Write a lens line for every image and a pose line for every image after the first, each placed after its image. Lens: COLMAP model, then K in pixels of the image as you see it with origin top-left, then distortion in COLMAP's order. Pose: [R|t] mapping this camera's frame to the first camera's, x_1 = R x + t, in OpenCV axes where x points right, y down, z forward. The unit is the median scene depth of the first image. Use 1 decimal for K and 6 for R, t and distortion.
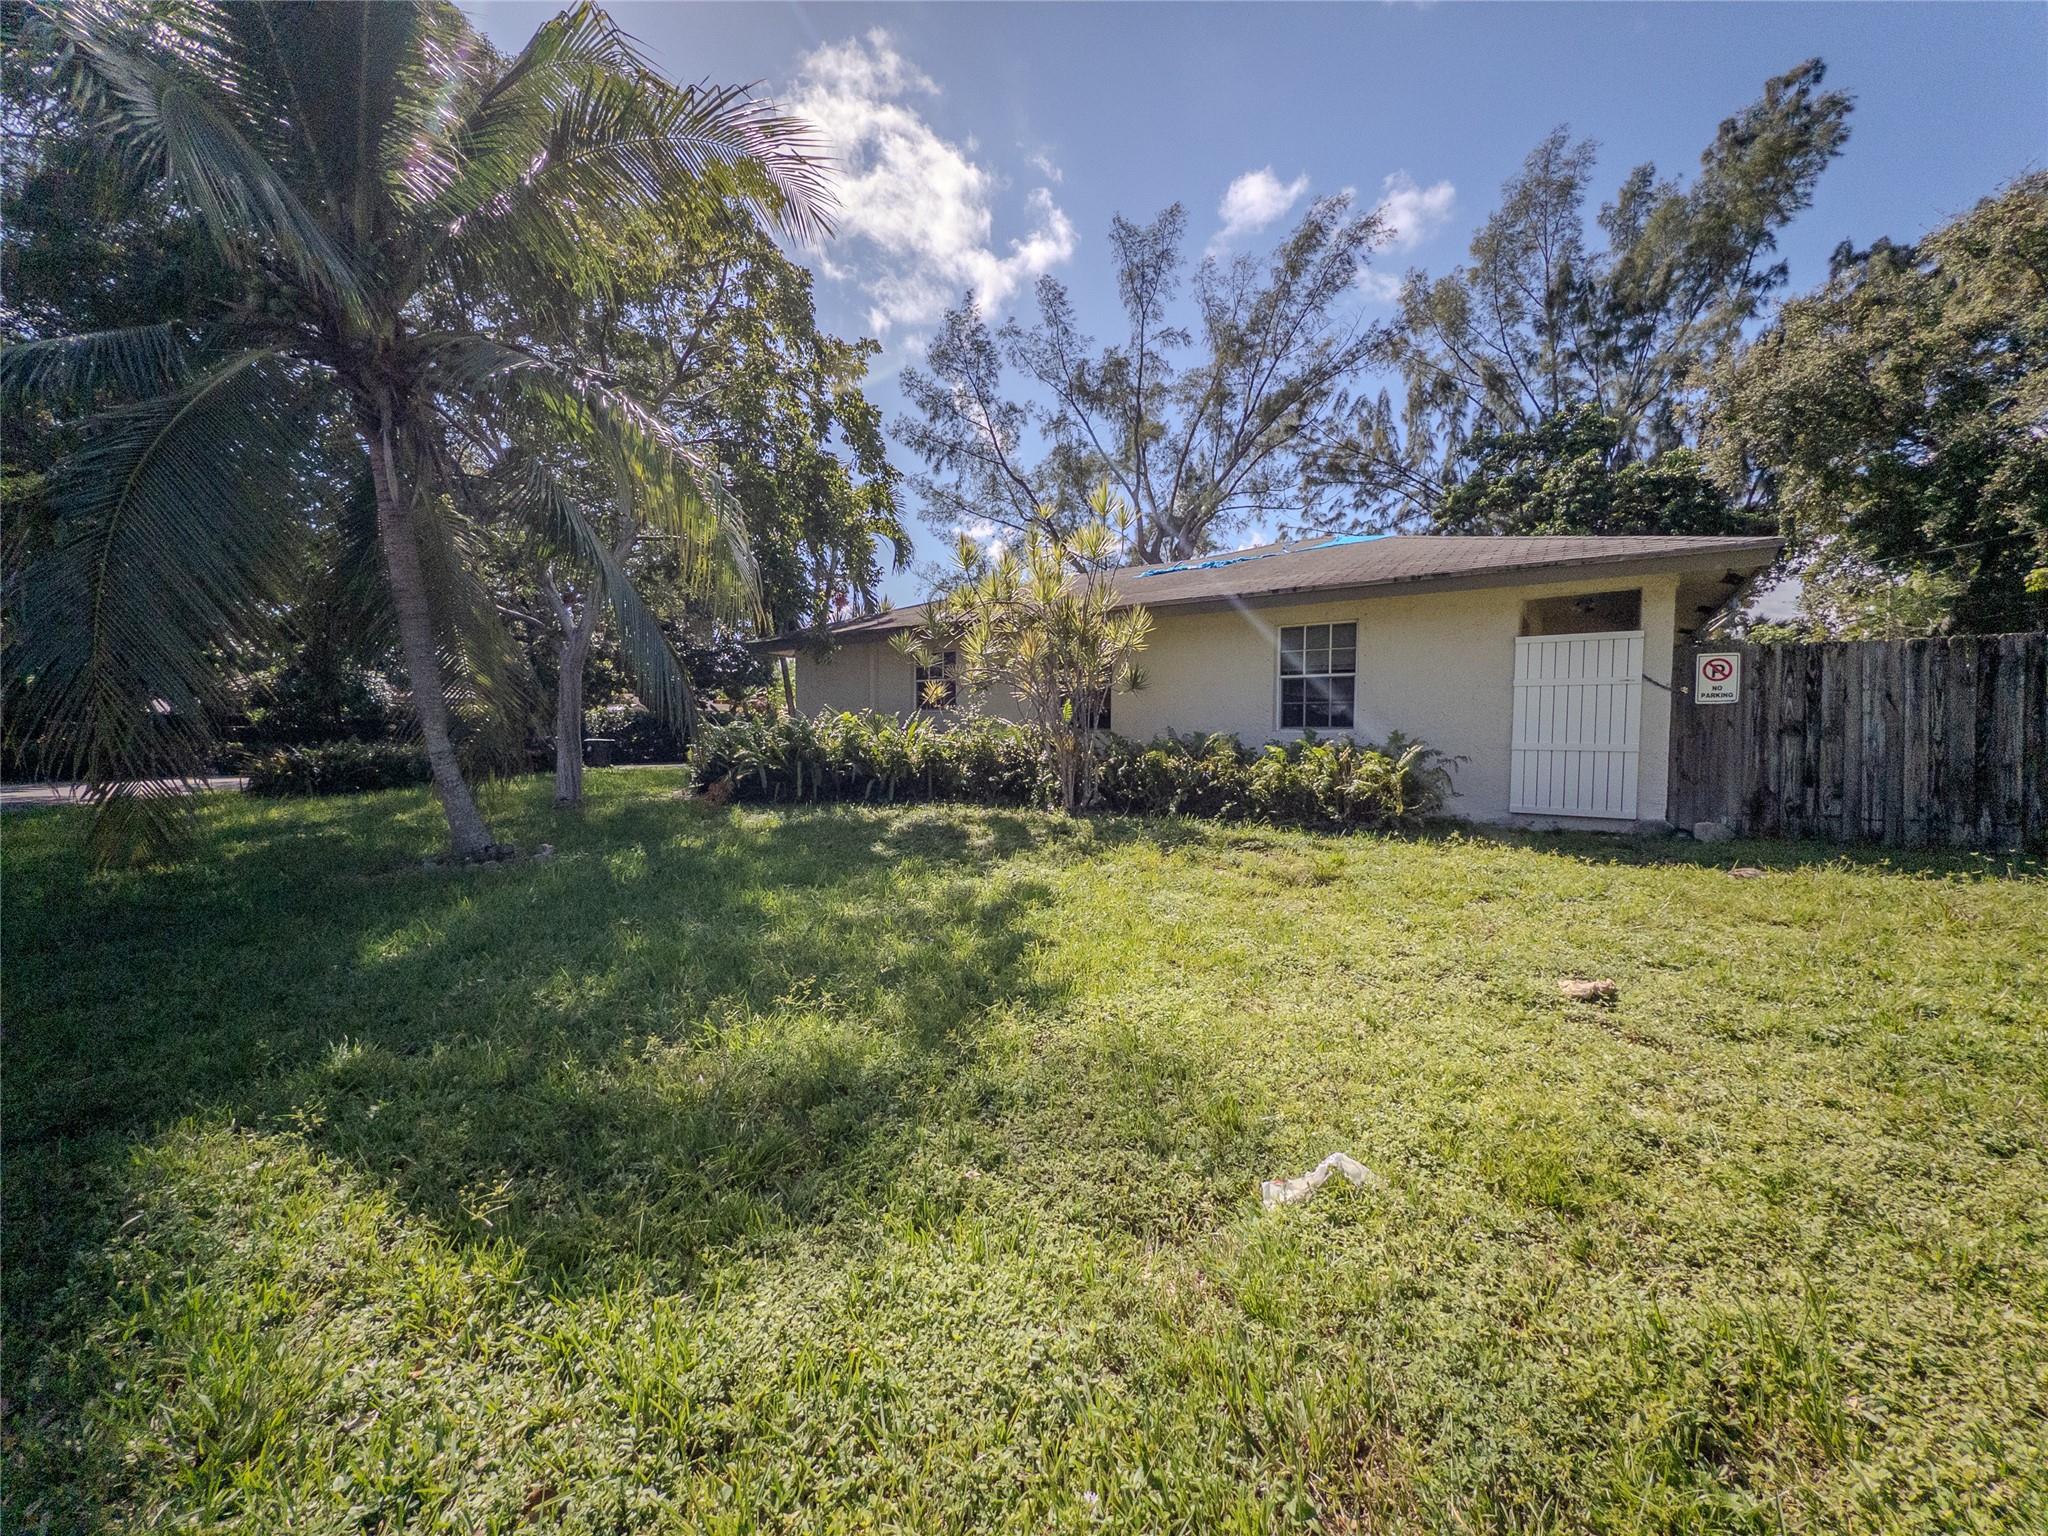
lens RADIAL K [[812.6, 0, 1015.0], [0, 812.6, 769.6], [0, 0, 1]] dist [-0.000352, -0.000508]
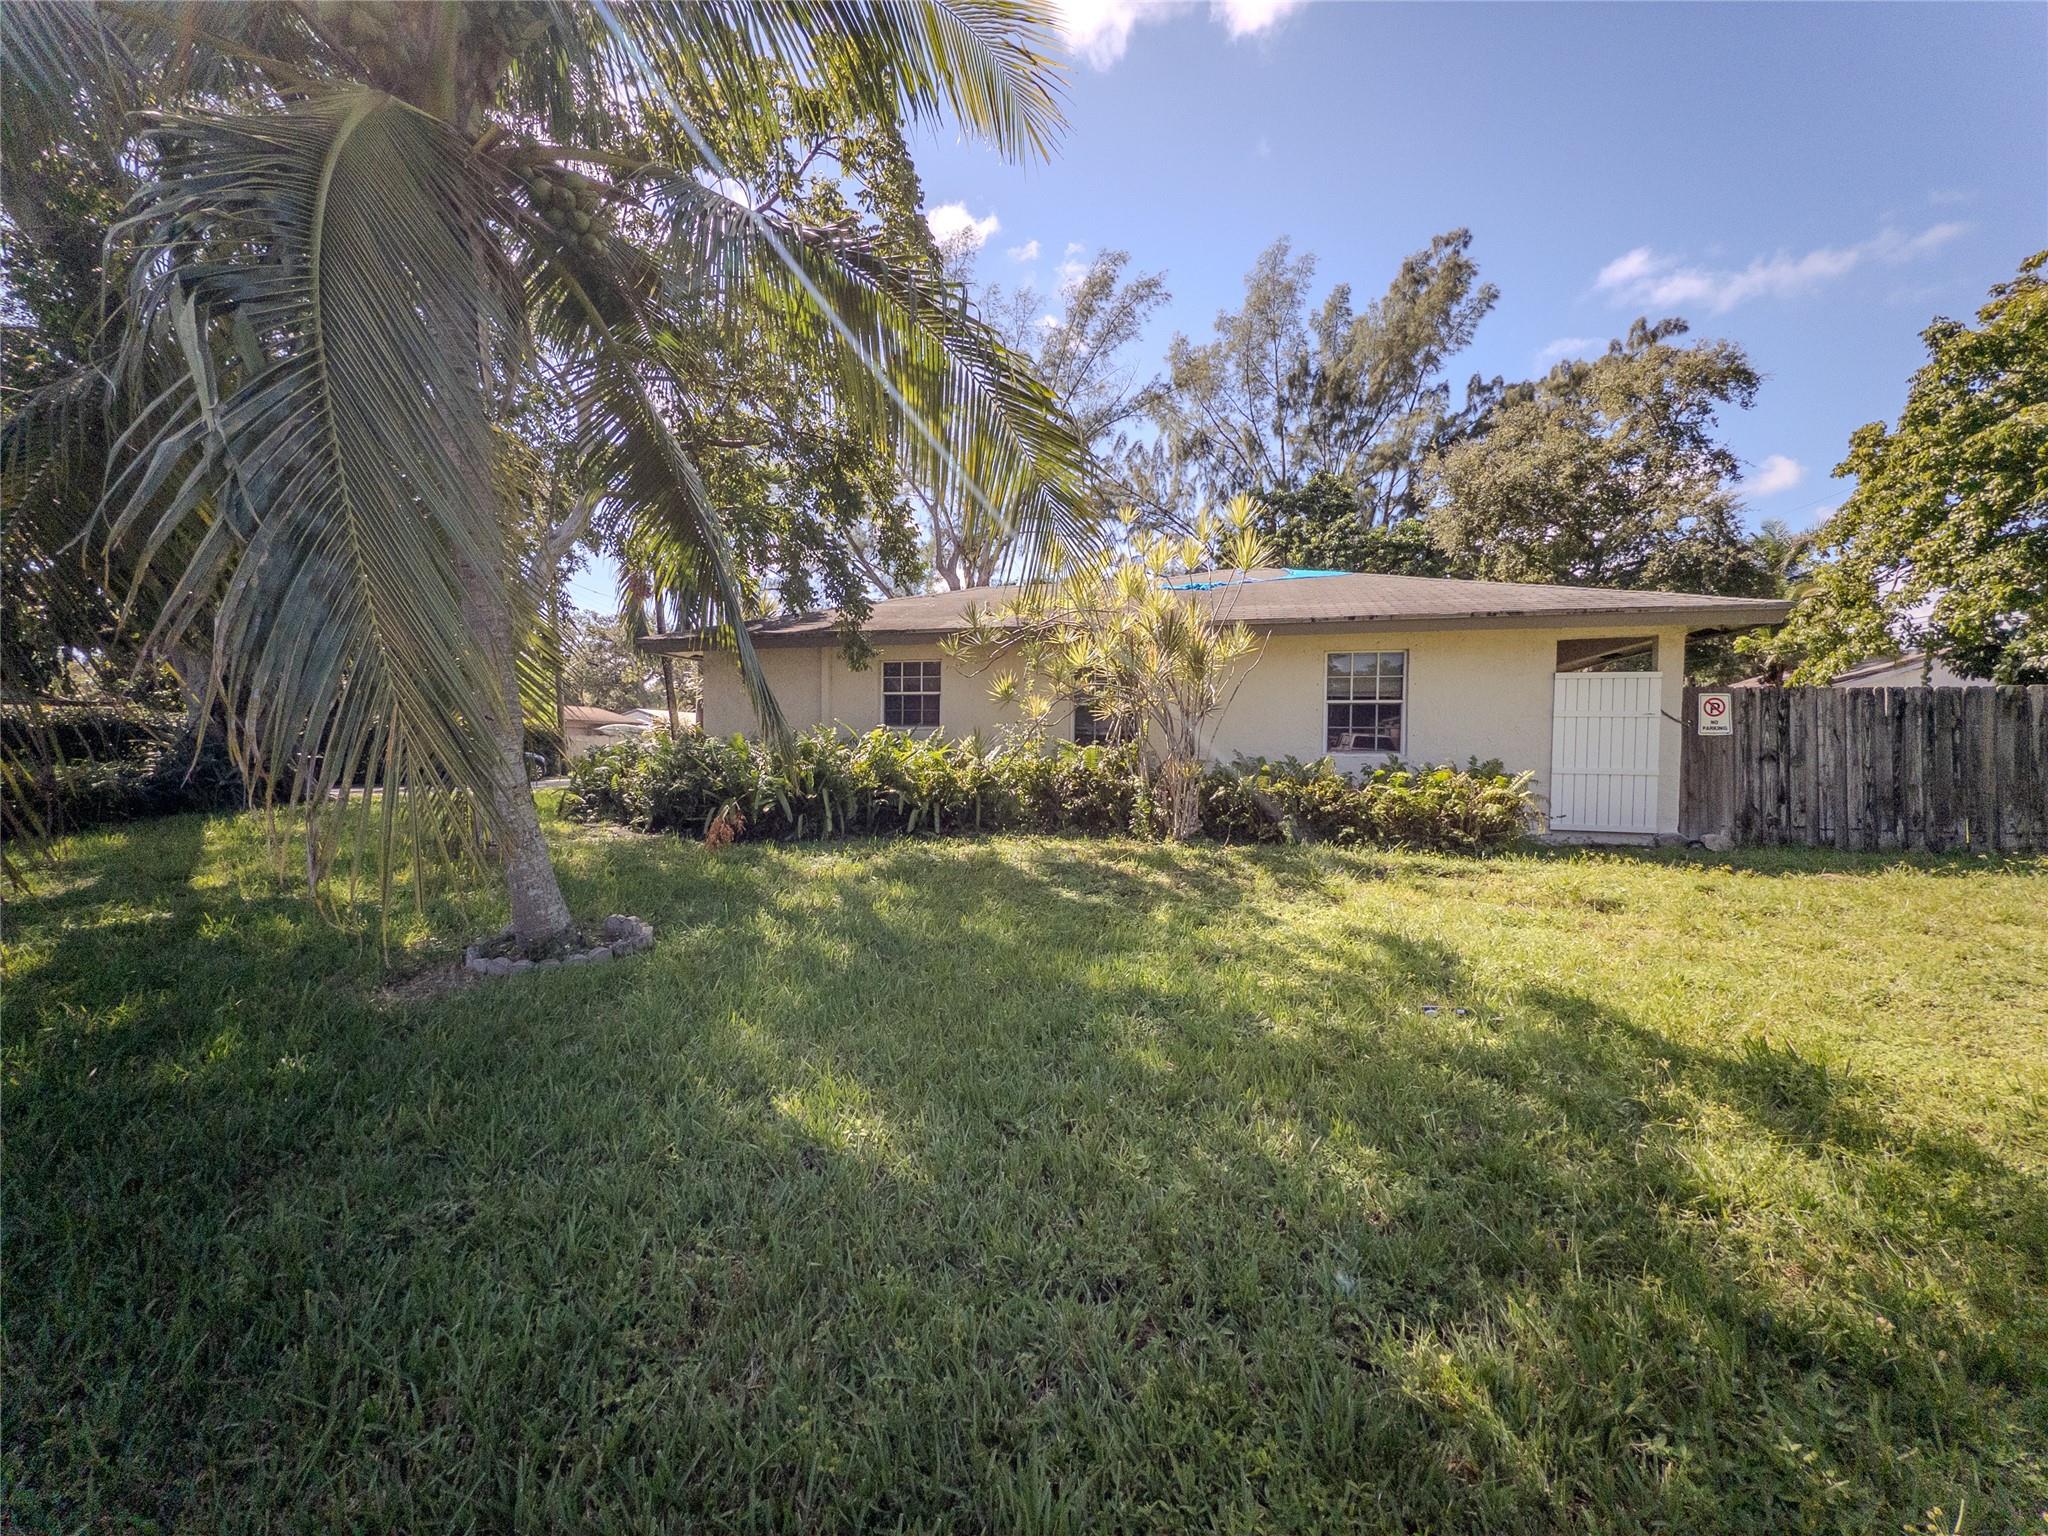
lens RADIAL K [[812.6, 0, 1015.3], [0, 812.6, 773.1], [0, 0, 1]] dist [-0.000352, -0.000508]
pose [[0.935543, -0.003299, 0.353197, -0.434931], [0.008760, 0.999865, -0.013867, -0.014689], [-0.353104, 0.016067, 0.935446, 0.201364]]
